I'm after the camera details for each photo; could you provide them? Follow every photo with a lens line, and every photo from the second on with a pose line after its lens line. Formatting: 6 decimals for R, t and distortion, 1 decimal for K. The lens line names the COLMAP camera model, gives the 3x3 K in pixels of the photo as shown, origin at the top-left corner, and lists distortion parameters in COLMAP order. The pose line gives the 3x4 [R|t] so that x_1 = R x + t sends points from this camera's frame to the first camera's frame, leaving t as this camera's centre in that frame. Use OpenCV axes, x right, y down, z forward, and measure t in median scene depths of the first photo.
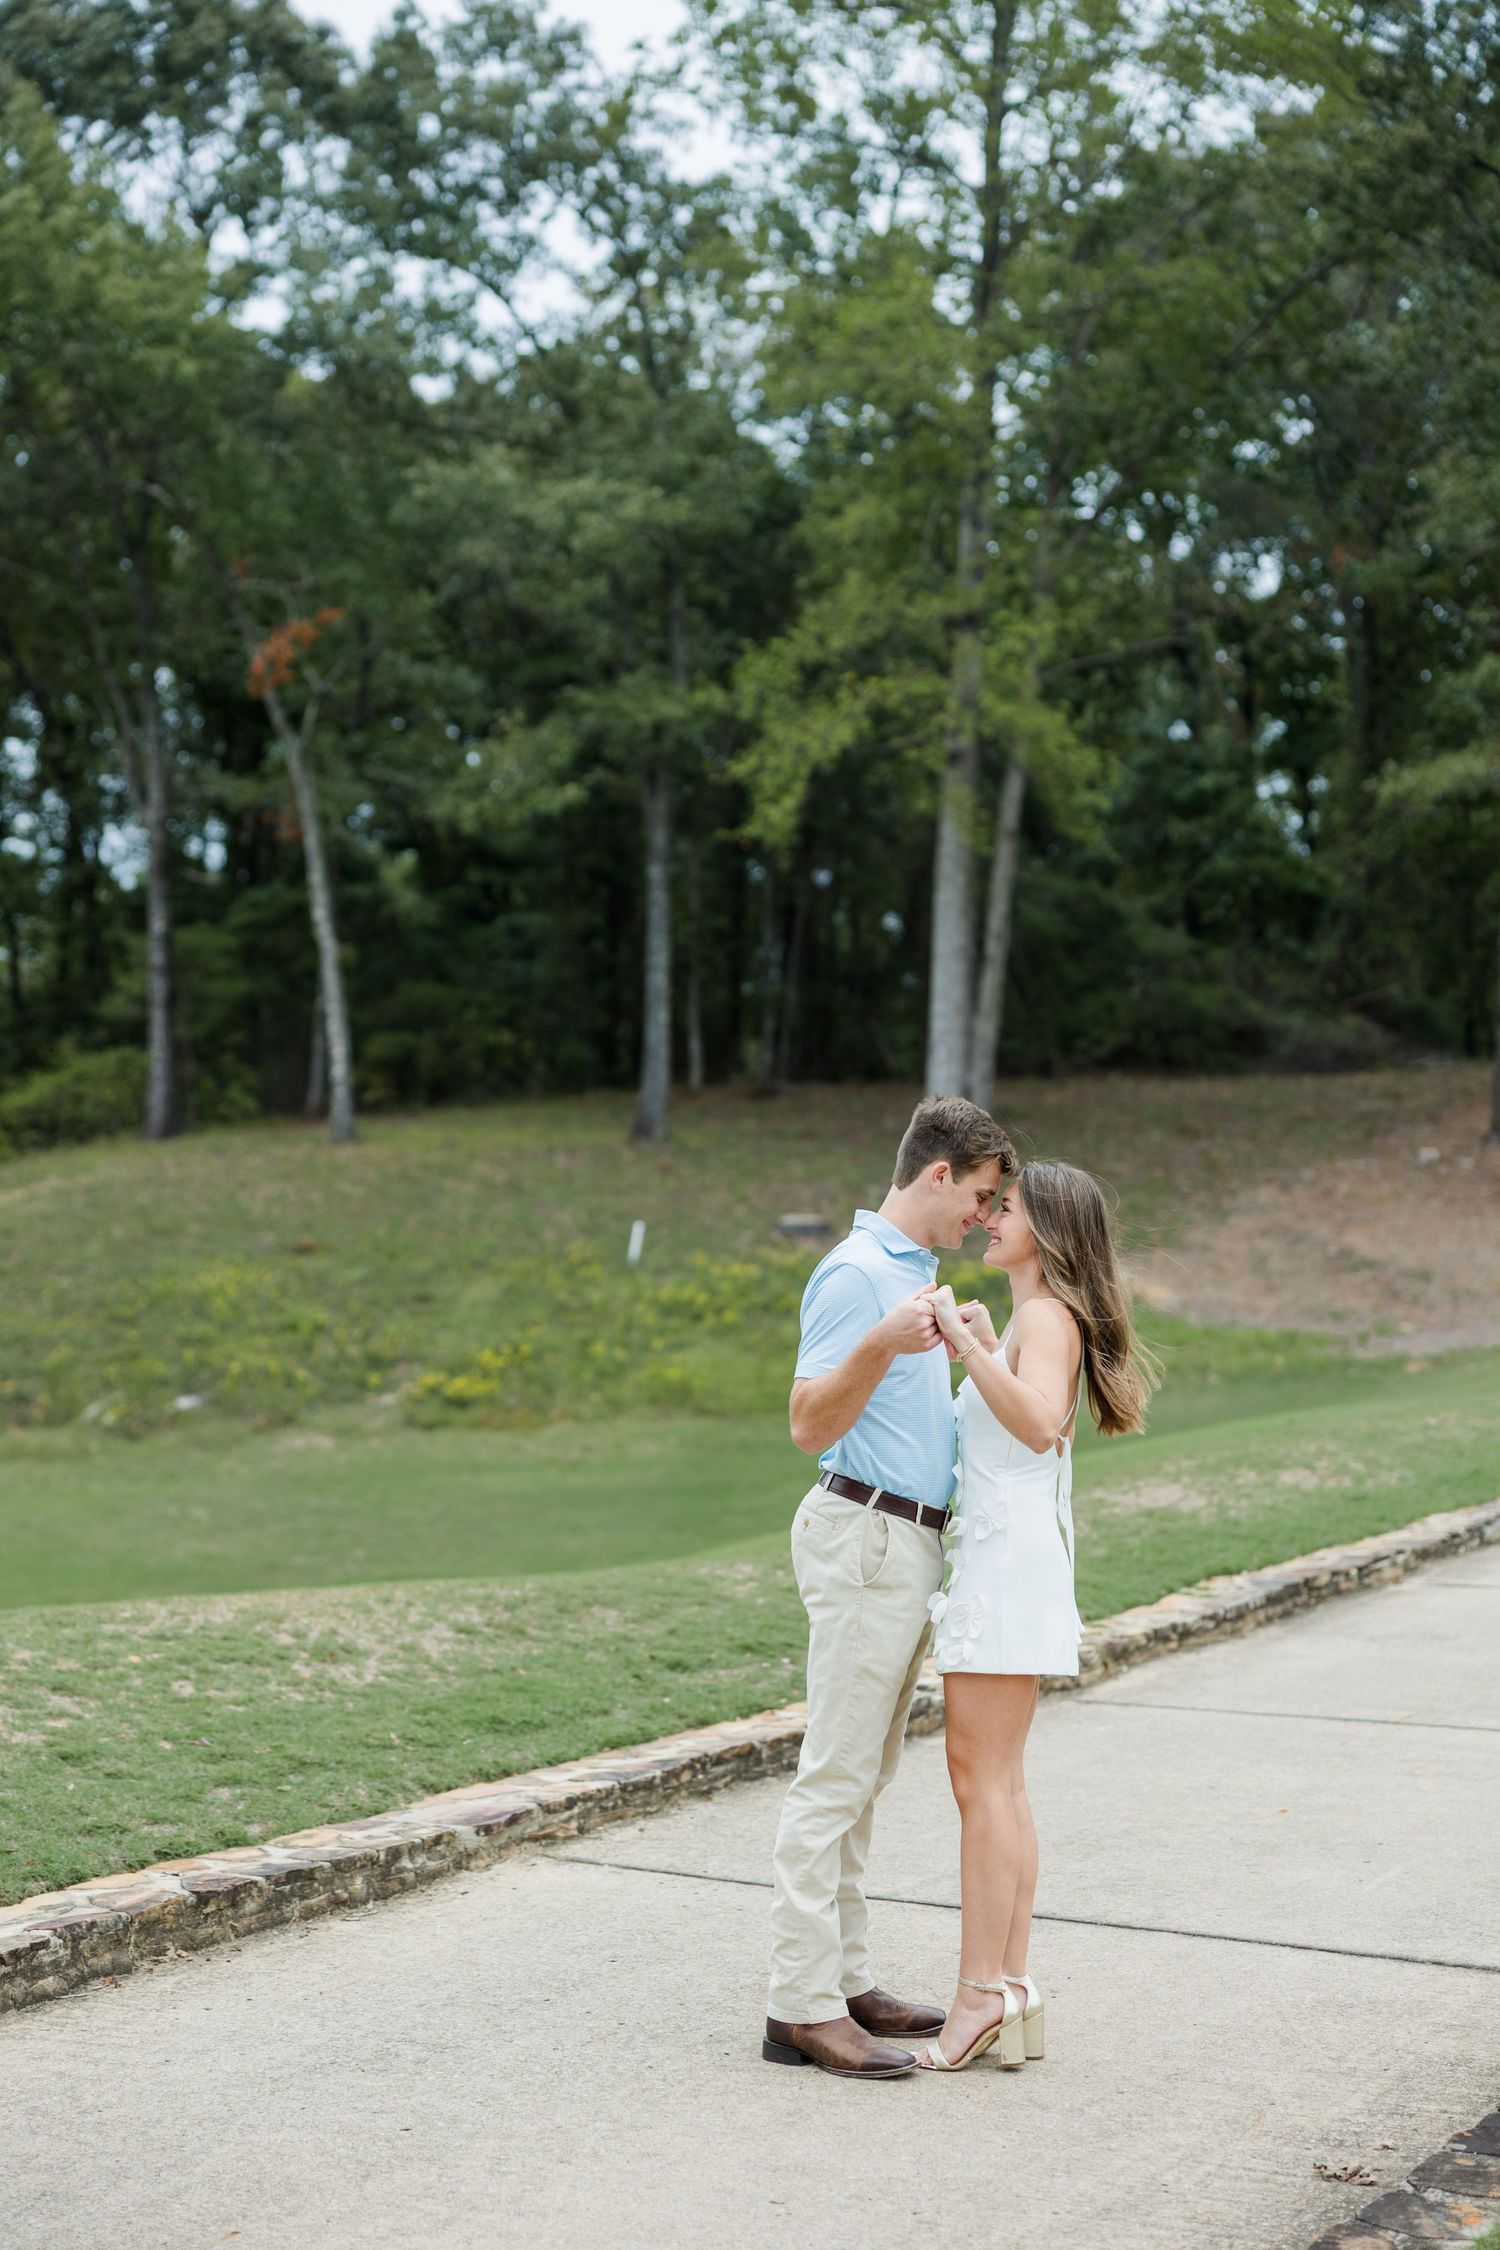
lens RADIAL K [[3956.9, 0, 750.0], [0, 3956.9, 1125.0], [0, 0, 1]] dist [0.051566, 0.058274]
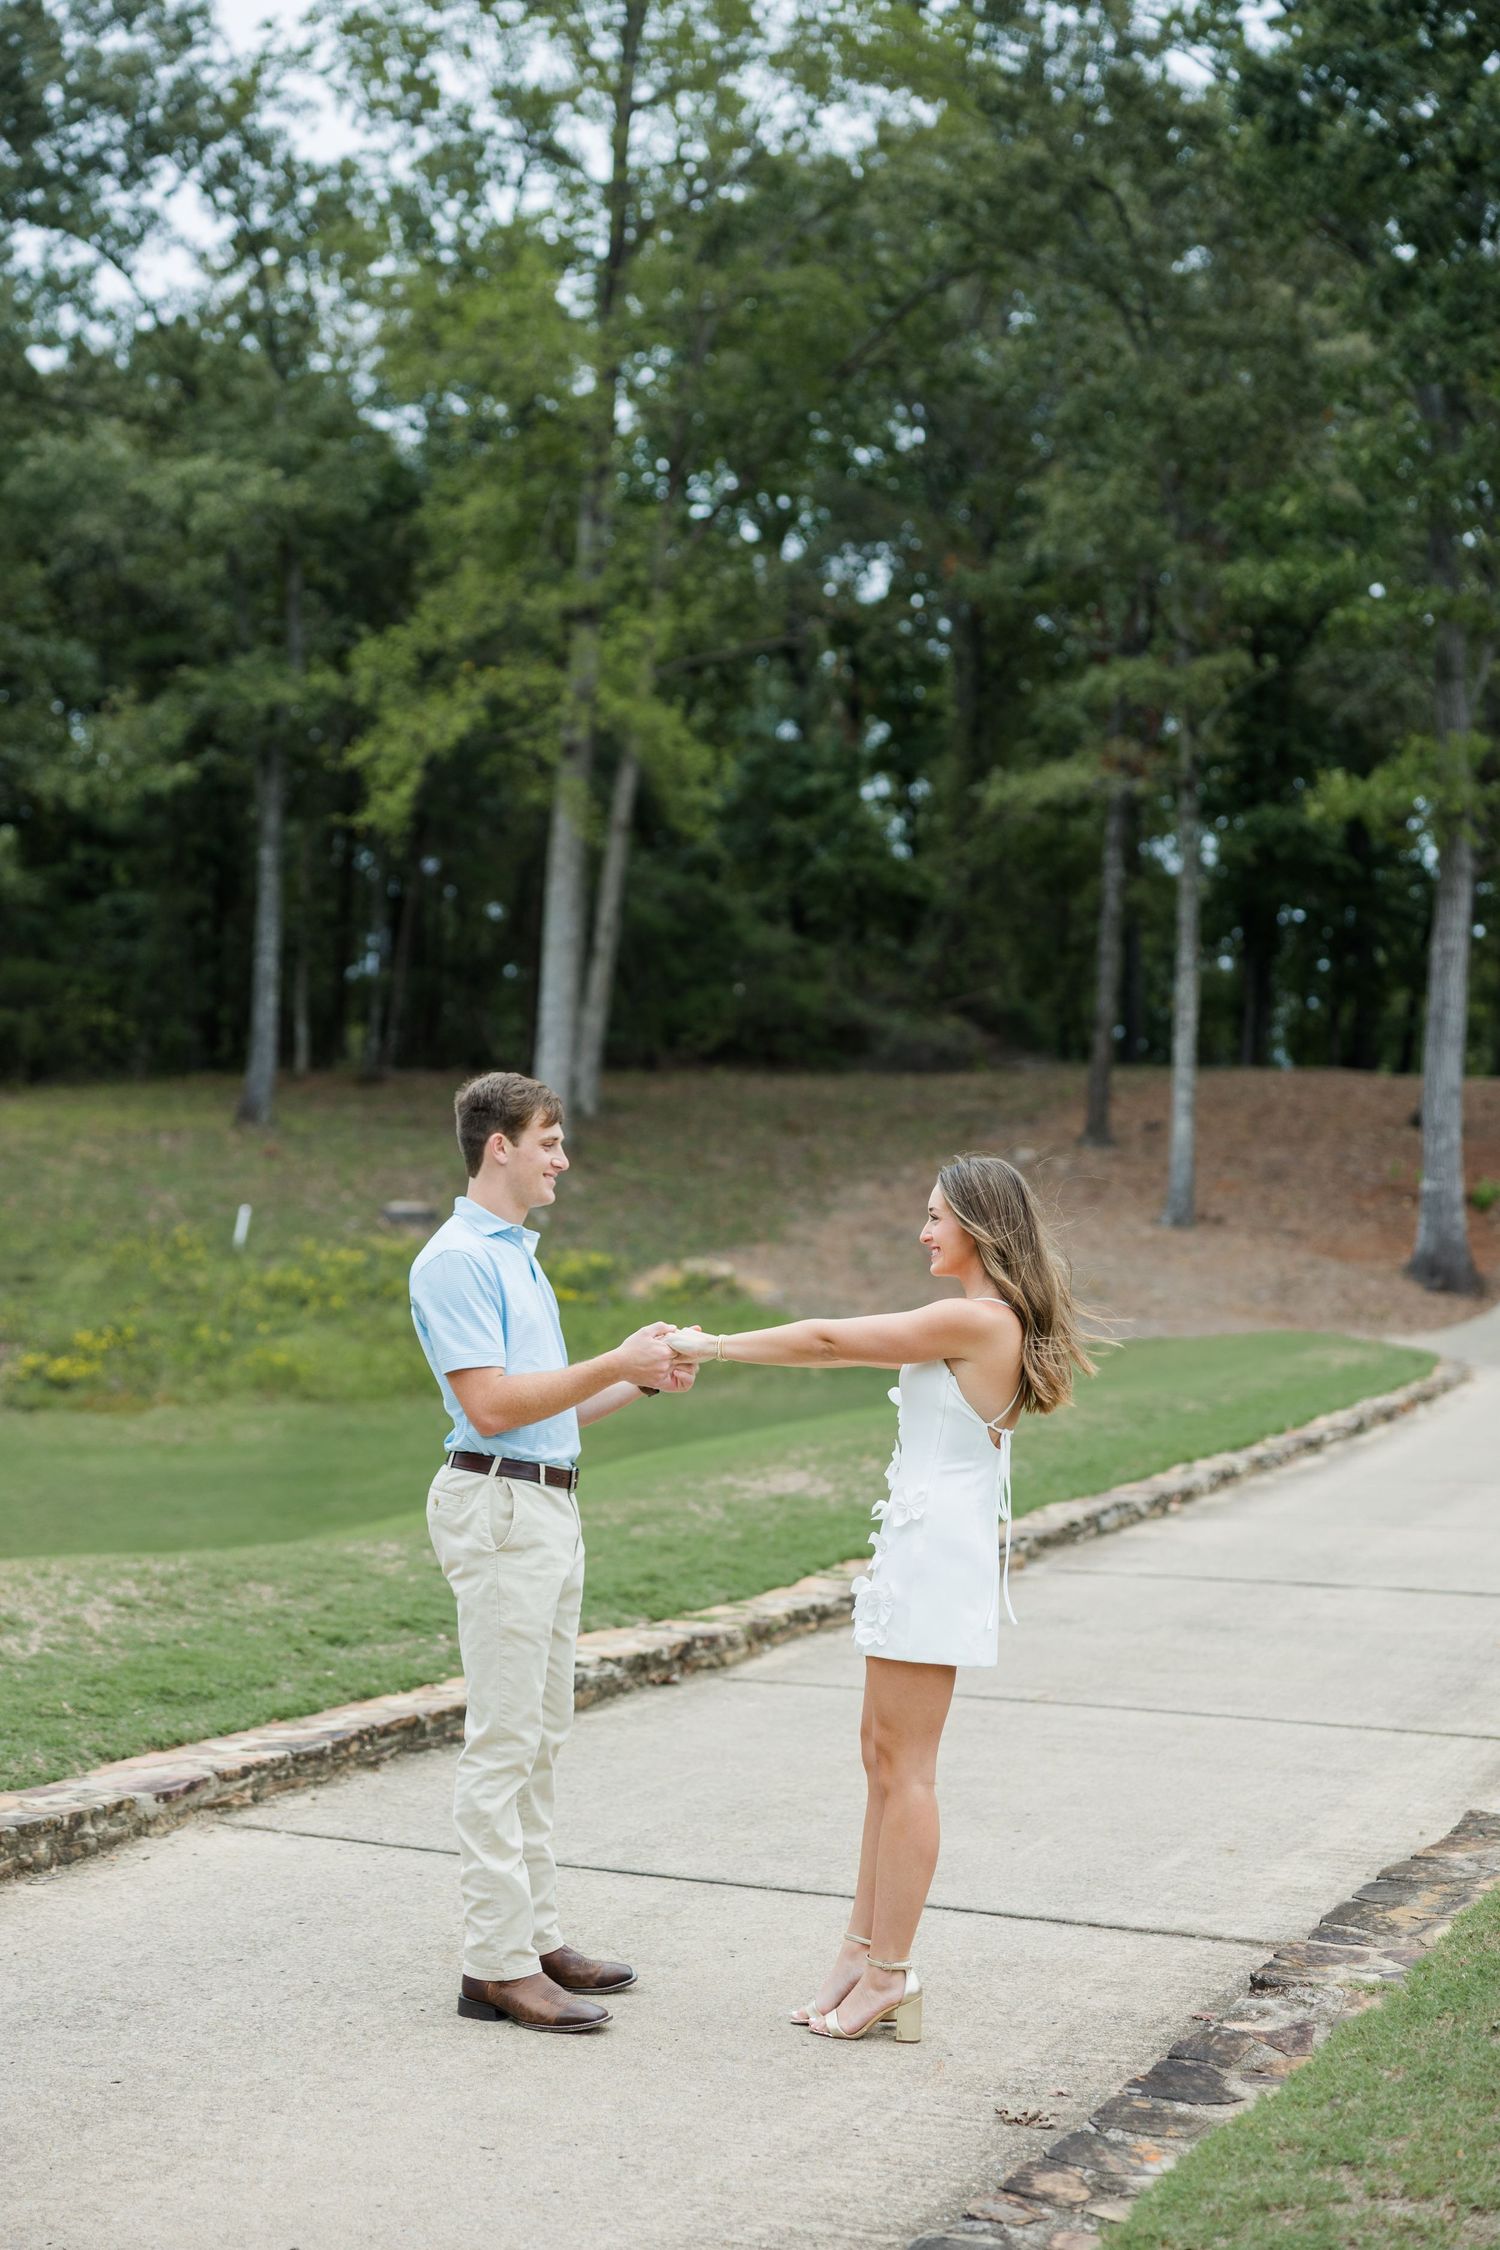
lens RADIAL K [[3956.9, 0, 750.0], [0, 3956.9, 1125.0], [0, 0, 1]] dist [0.051566, 0.058274]
pose [[0.994405, 0.022088, 0.103302, -0.004503], [-0.022318, 0.999750, 0.001073, 0.000229], [-0.103253, -0.003372, 0.994649, -0.004301]]
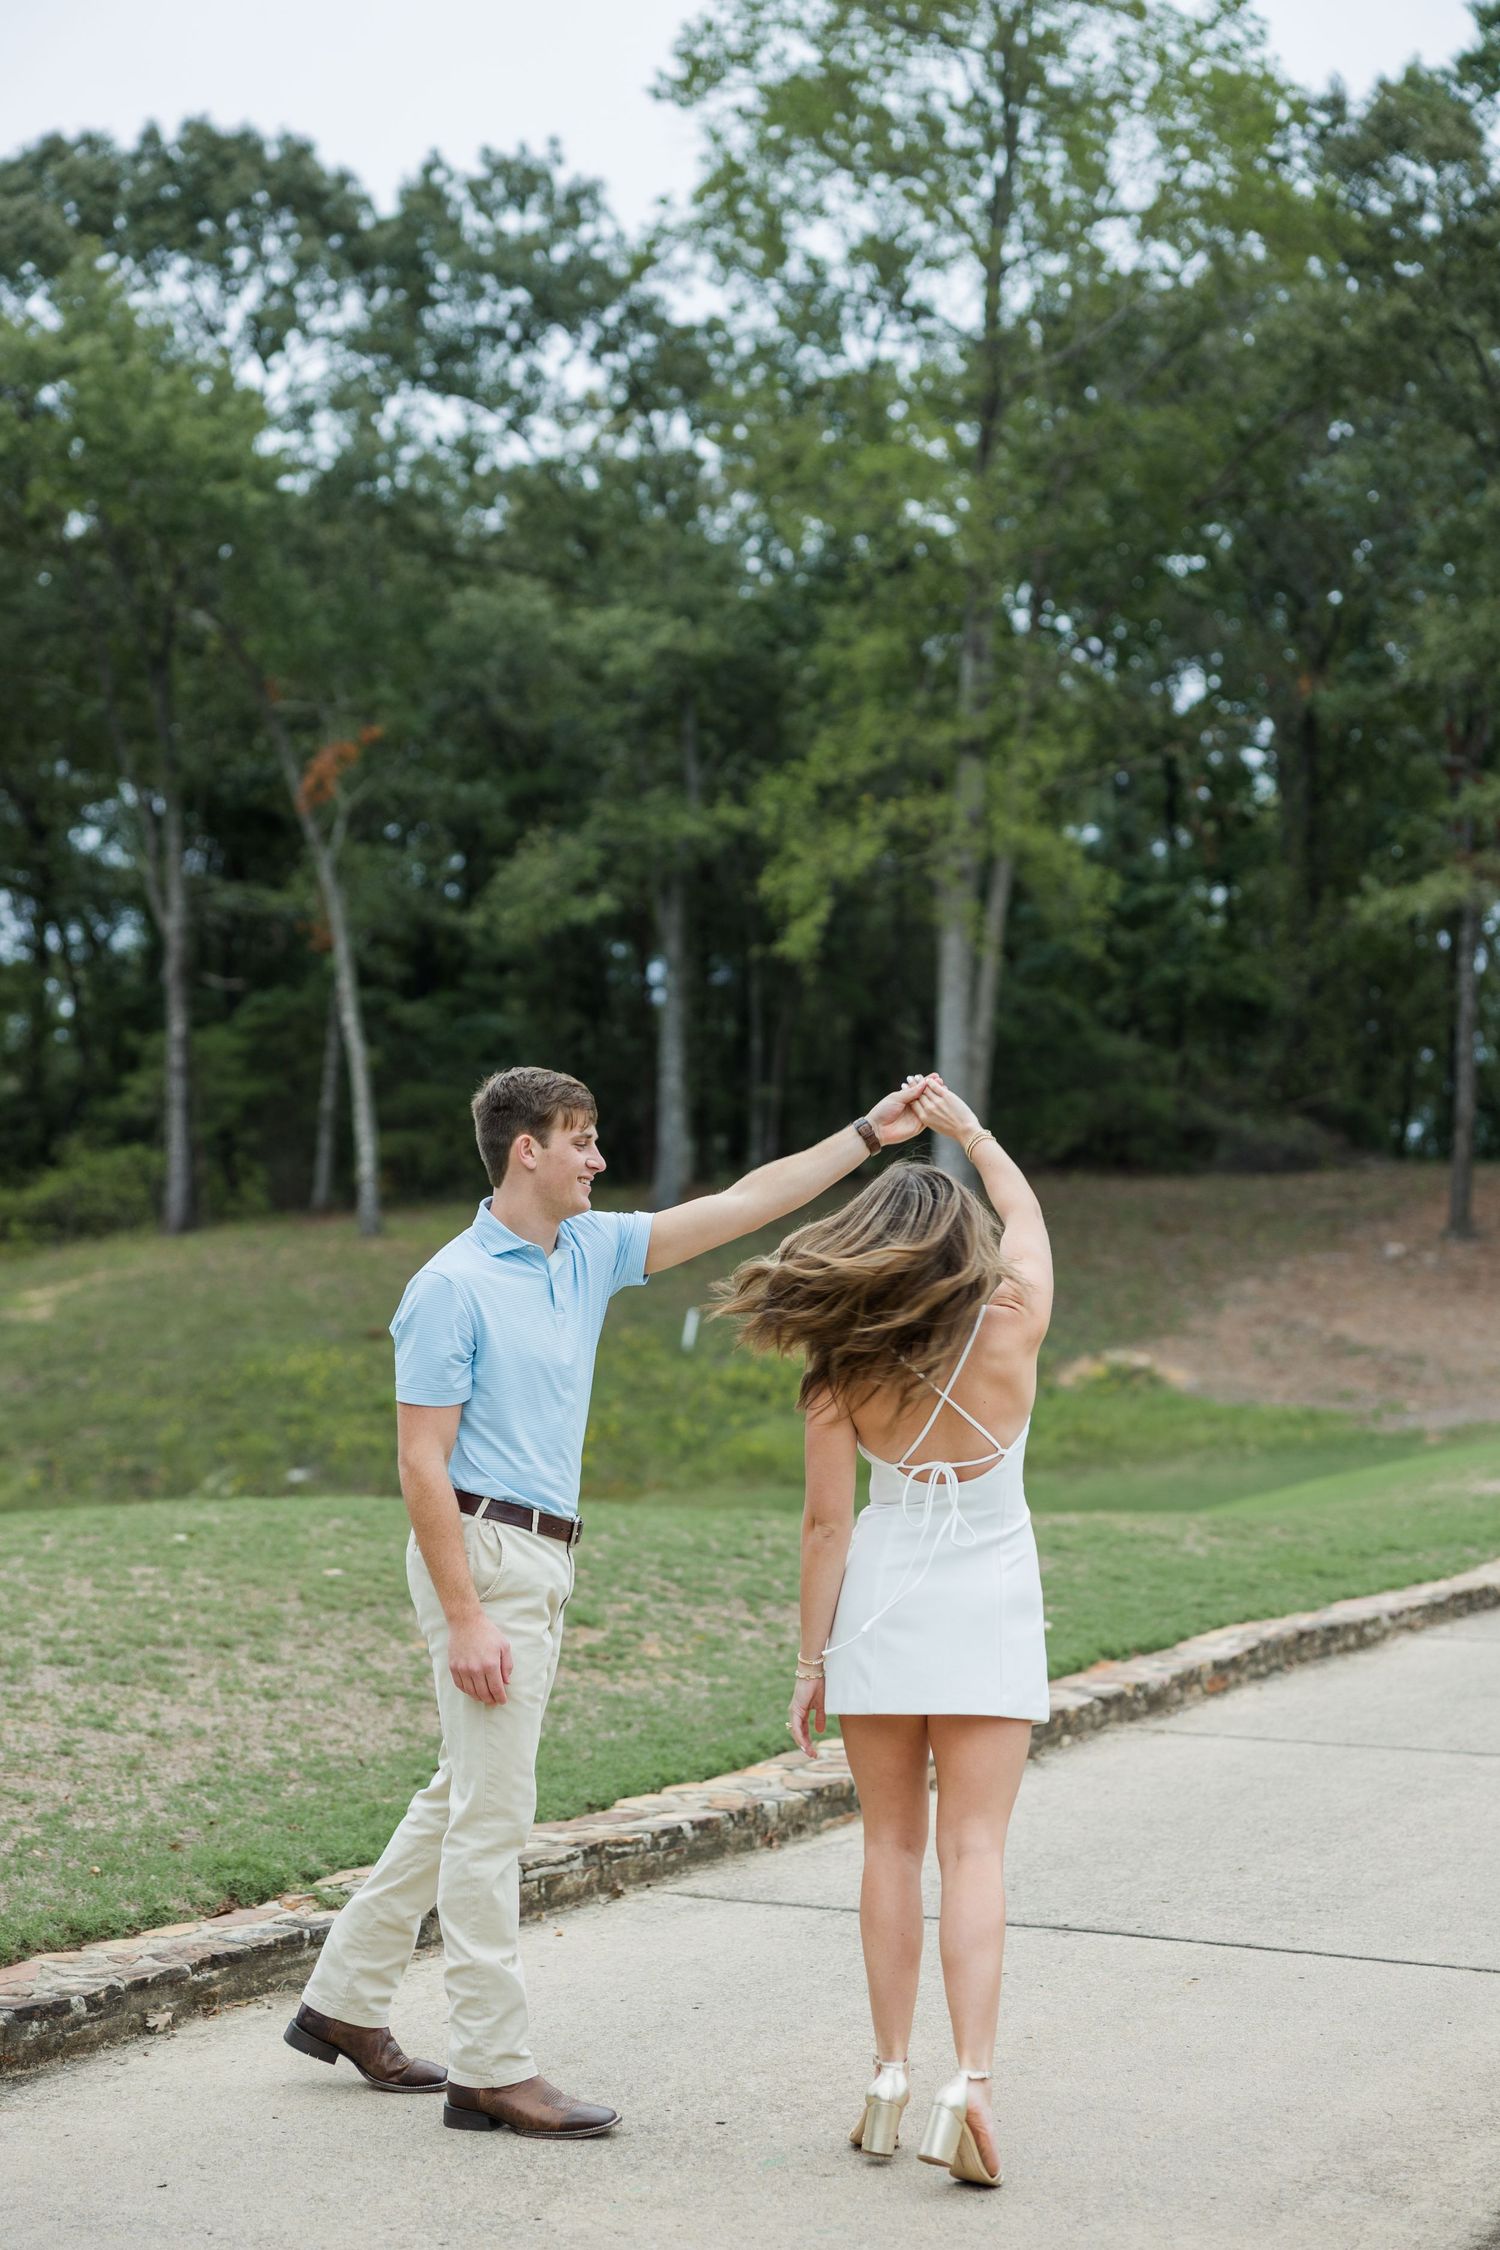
lens RADIAL K [[4221.7, 0, 750.0], [0, 4221.7, 1125.0], [0, 0, 1]] dist [0.041708, 0.151415]
pose [[0.998043, 0.002861, 0.062462, -0.074970], [-0.001271, 0.999675, -0.025477, 0.003329], [-0.062515, 0.025348, 0.997722, -0.124151]]
